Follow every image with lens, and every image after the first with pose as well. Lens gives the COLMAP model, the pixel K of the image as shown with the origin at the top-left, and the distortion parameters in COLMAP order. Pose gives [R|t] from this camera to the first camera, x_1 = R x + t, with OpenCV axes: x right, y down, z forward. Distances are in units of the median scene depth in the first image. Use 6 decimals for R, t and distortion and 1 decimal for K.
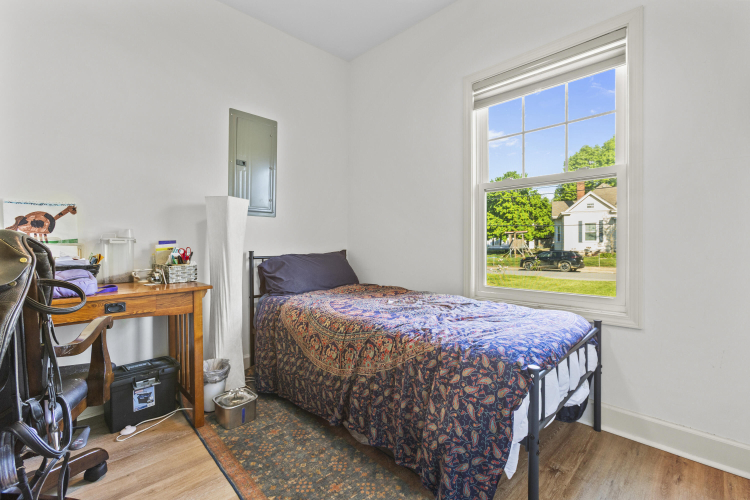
lens RADIAL K [[336.5, 0, 375.1], [0, 336.5, 248.2], [0, 0, 1]] dist [-0.021394, 0.009121]
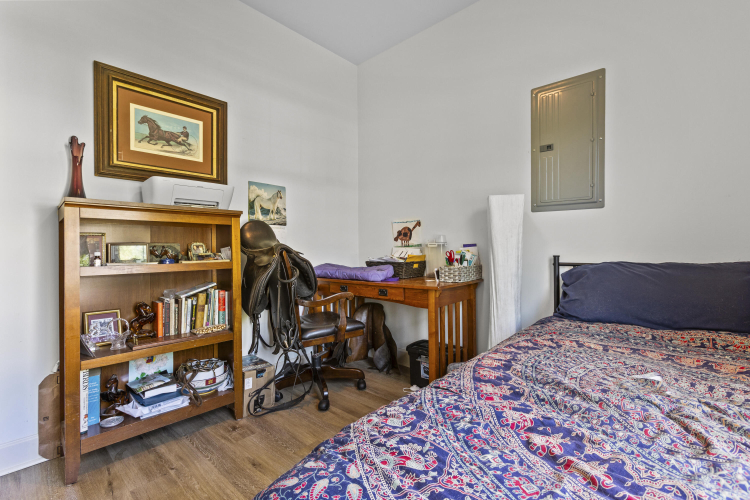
lens RADIAL K [[336.5, 0, 375.2], [0, 336.5, 249.6], [0, 0, 1]] dist [-0.021394, 0.009121]
pose [[0.061056, 0.005933, -0.998117, 0.491342], [-0.004119, 0.999975, 0.005692, -0.009947], [0.998126, 0.003764, 0.061079, 0.660223]]
